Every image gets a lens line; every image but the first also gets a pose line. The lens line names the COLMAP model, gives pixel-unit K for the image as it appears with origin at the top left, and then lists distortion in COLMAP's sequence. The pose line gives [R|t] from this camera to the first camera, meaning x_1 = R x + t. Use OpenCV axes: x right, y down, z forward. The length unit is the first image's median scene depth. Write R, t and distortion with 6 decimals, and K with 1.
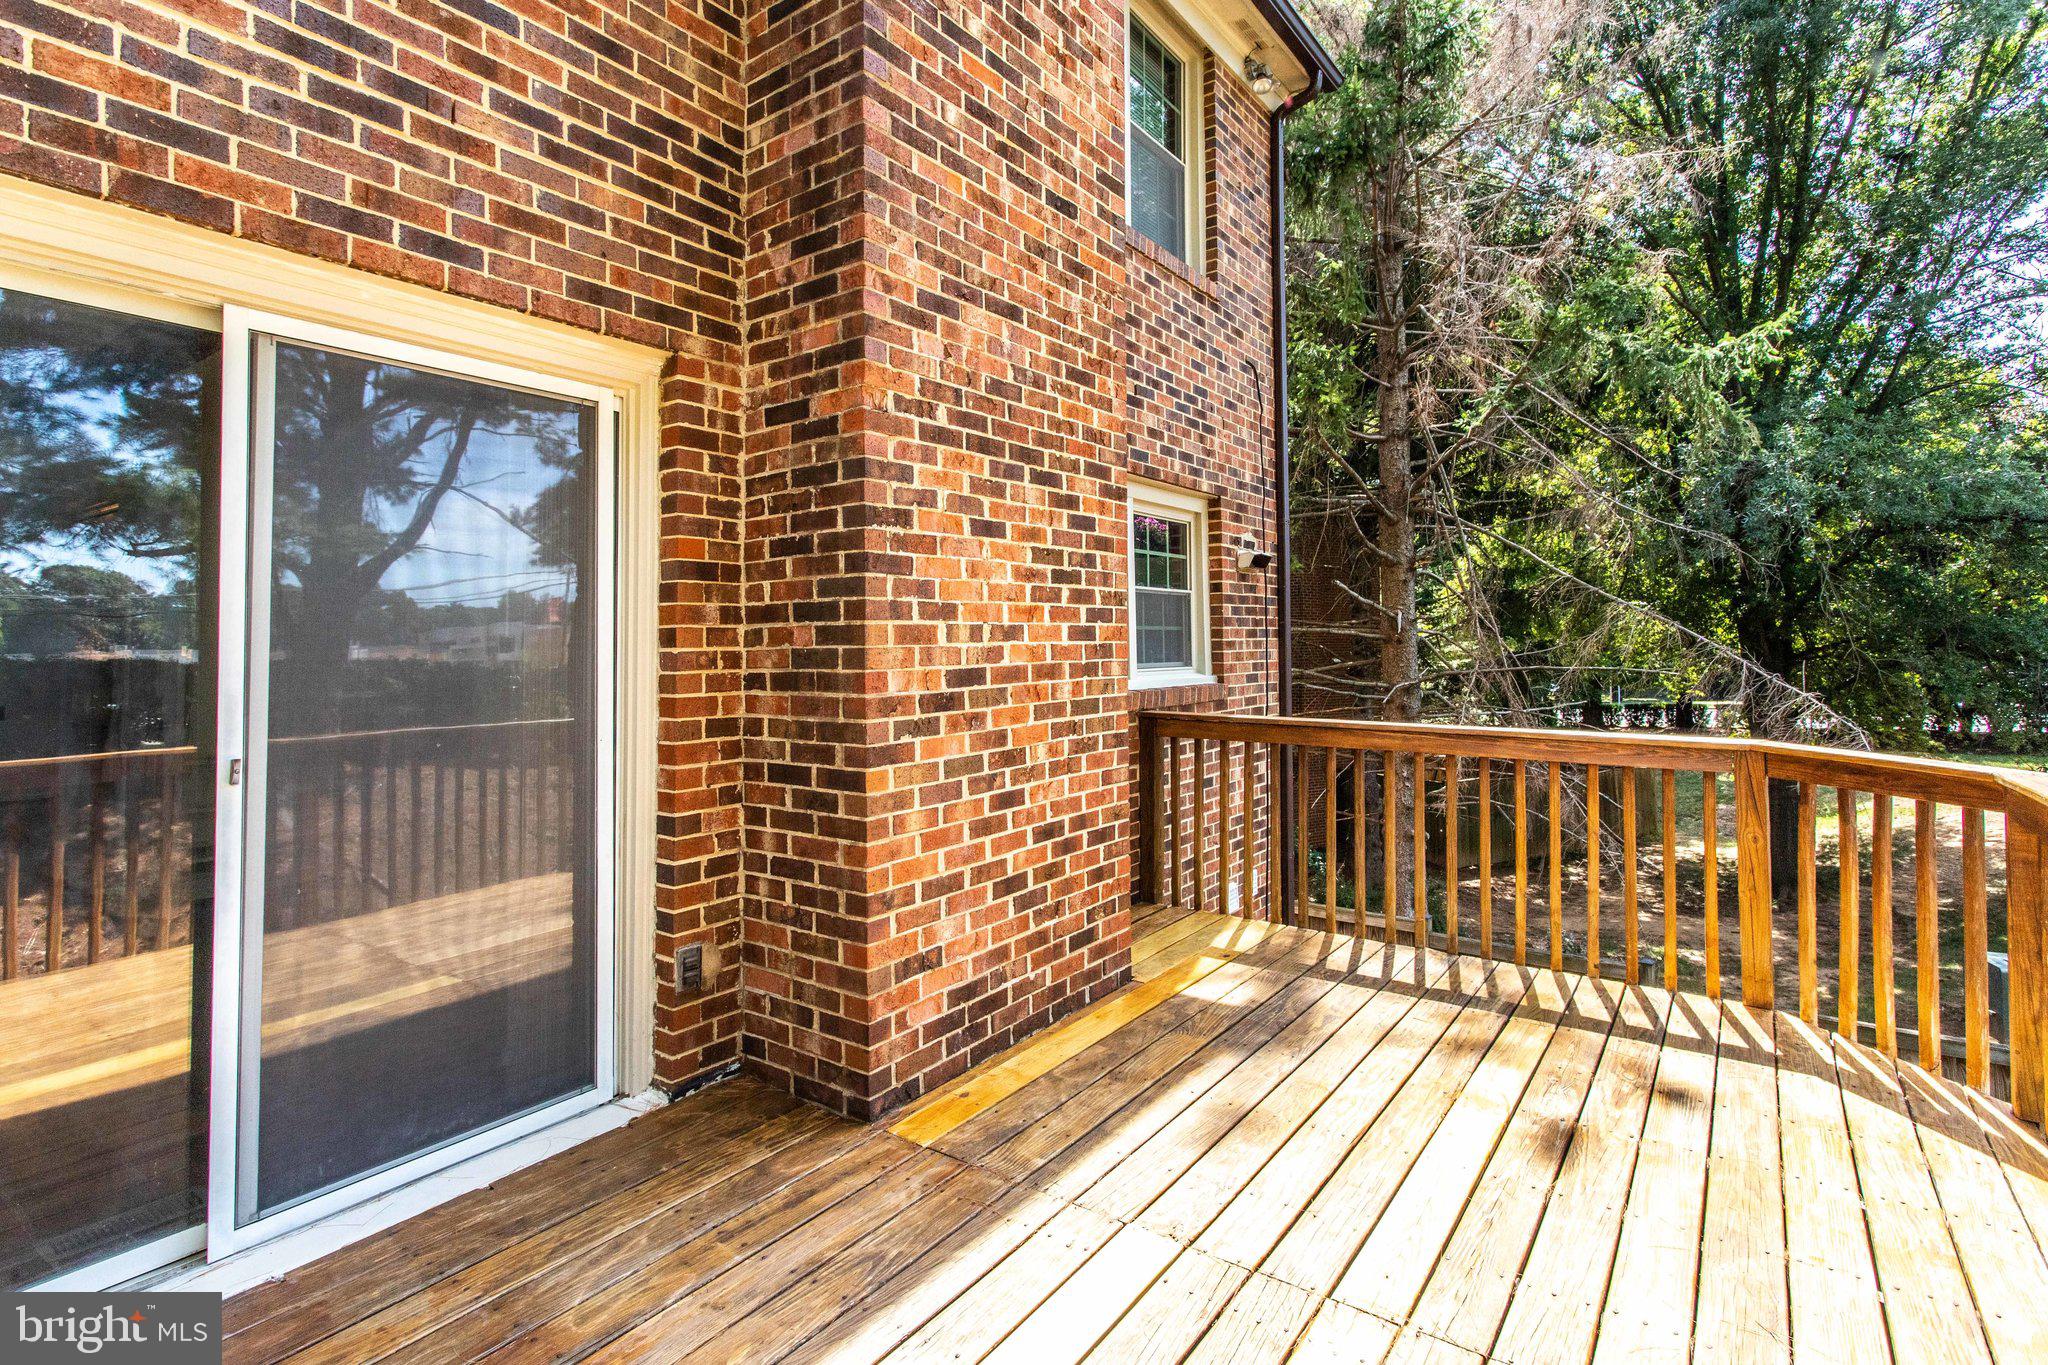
lens RADIAL K [[1009.4, 0, 1024.7], [0, 1009.4, 606.8], [0, 0, 1]] dist [0.004312, 0.001306]
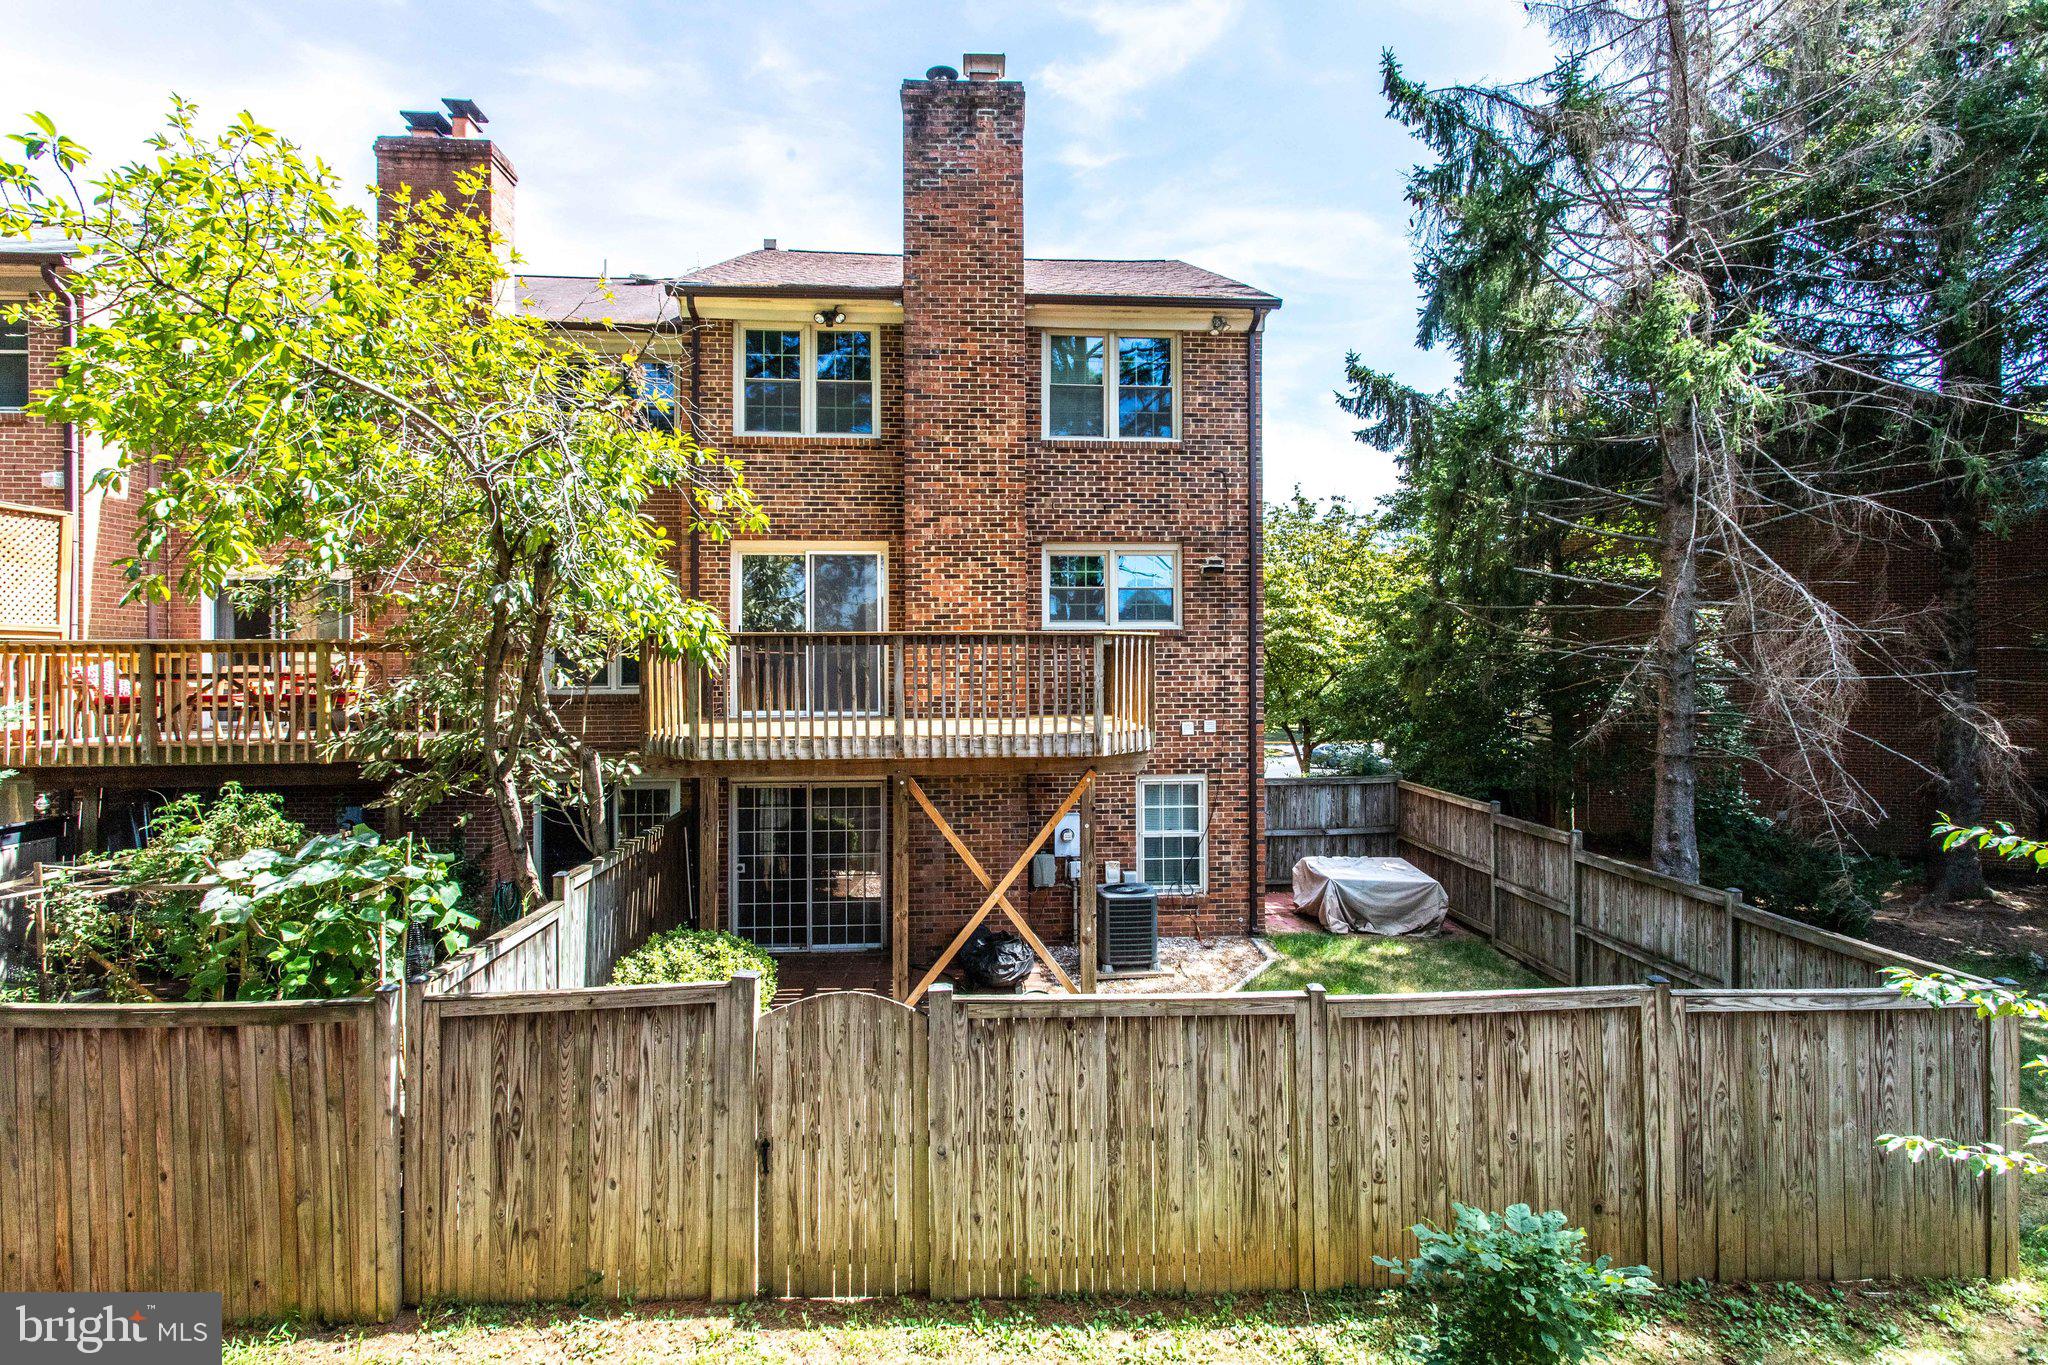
lens RADIAL K [[983.0, 0, 1024.4], [0, 983.0, 660.8], [0, 0, 1]] dist [0.003055, 0.001176]
pose [[0.642913, -0.000383, -0.765939, 3.000362], [0.030254, 0.999232, 0.024895, 0.154579], [0.765342, -0.039178, 0.642431, -1.154739]]
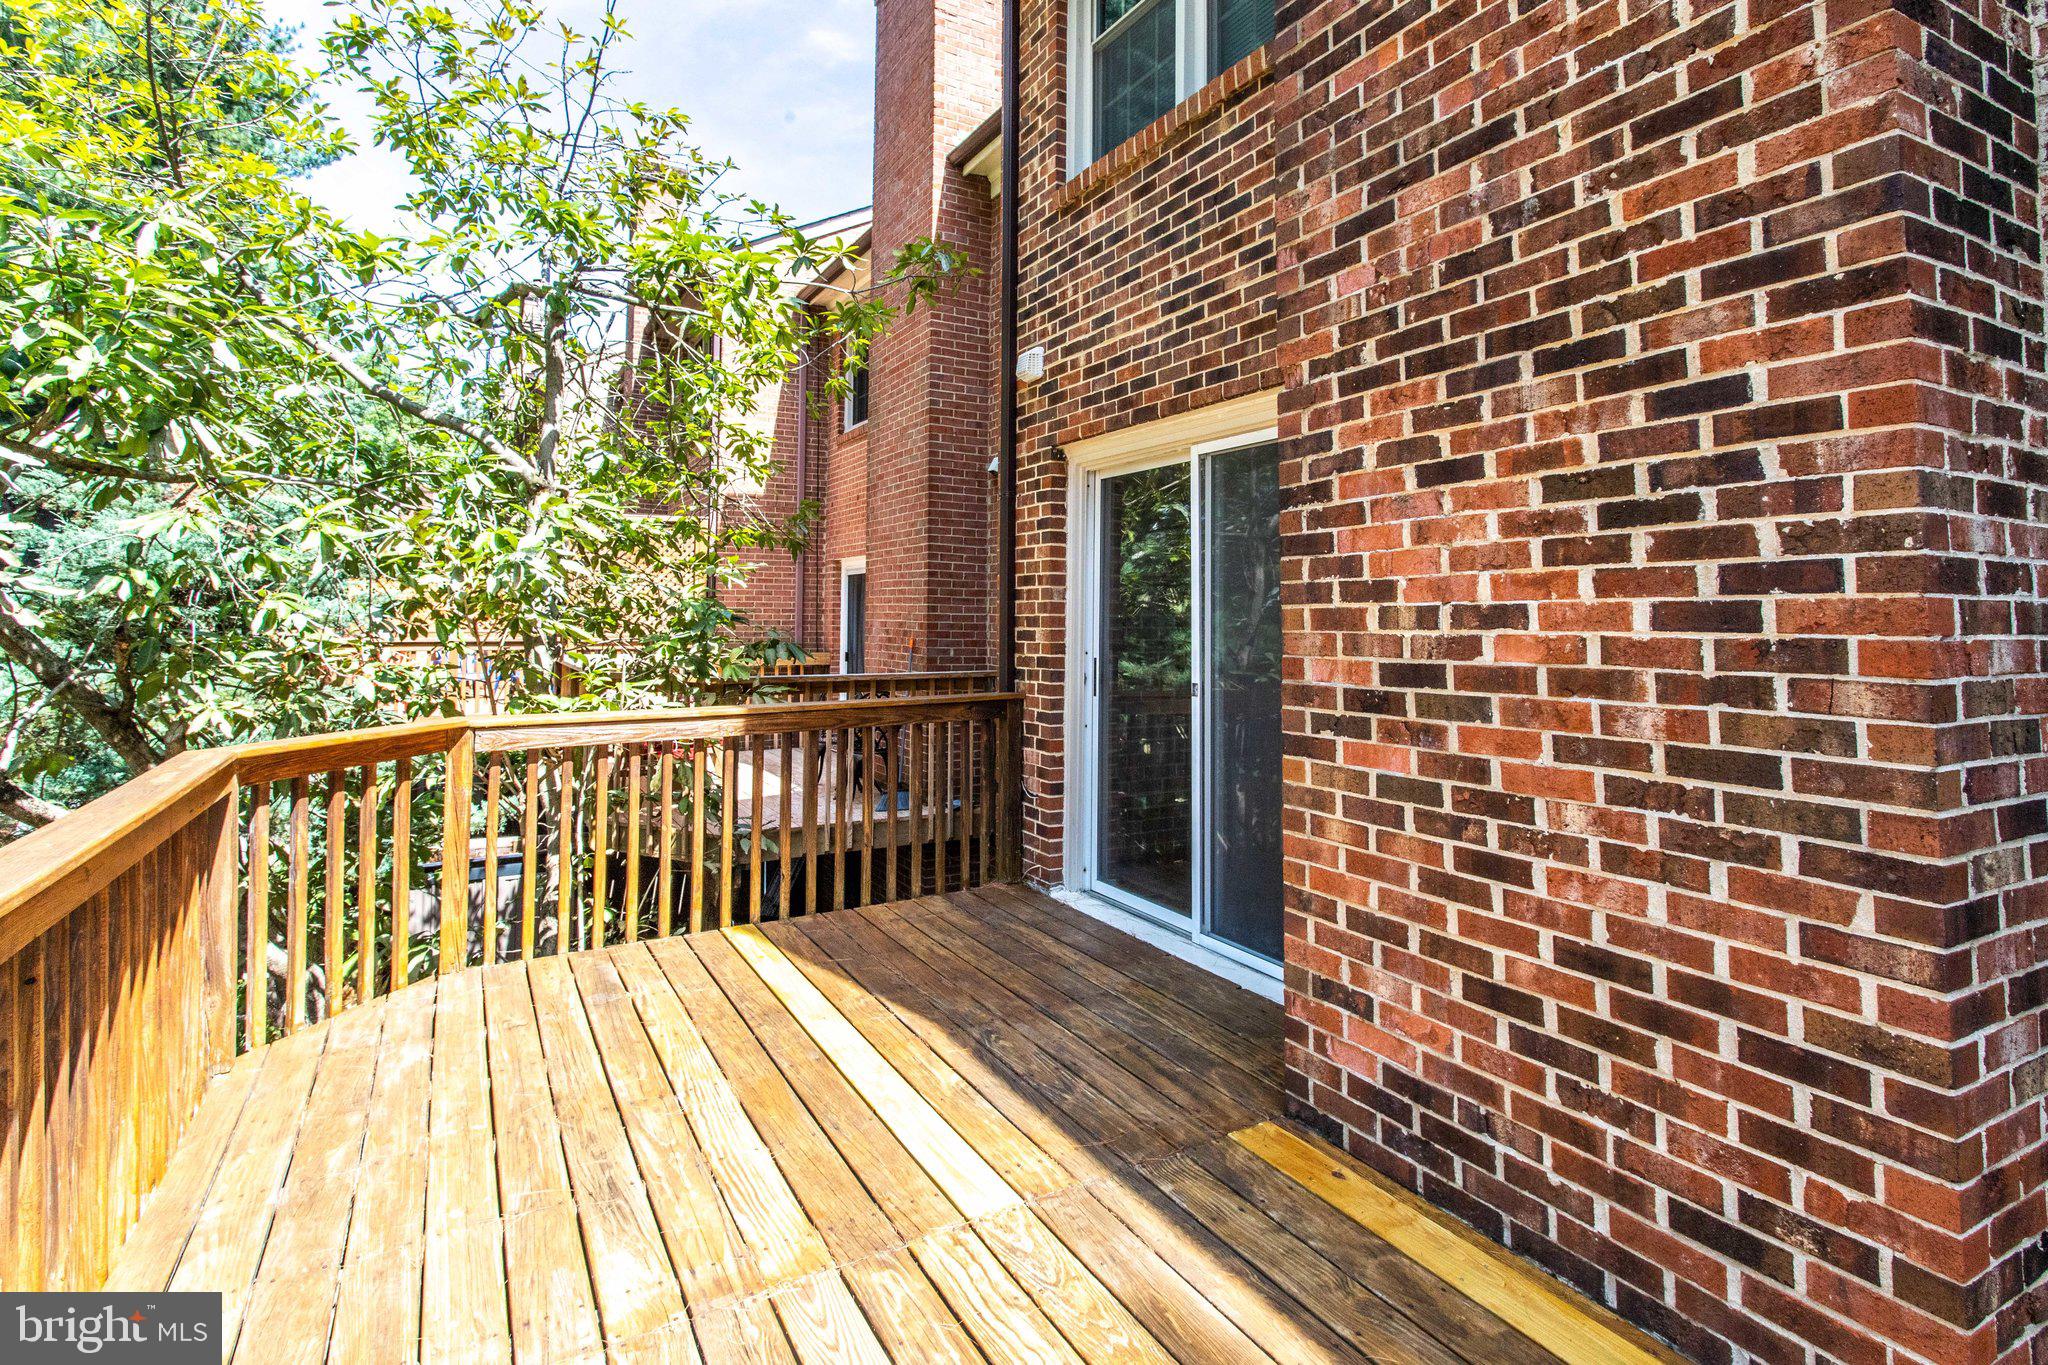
lens RADIAL K [[1014.8, 0, 1025.6], [0, 1014.8, 559.1], [0, 0, 1]] dist [0.003556, 0.000364]
pose [[-0.415502, -0.046007, -0.908428, 0.779043], [0.033974, 0.997238, -0.066044, 0.023315], [0.908958, -0.058305, -0.412791, 1.071802]]
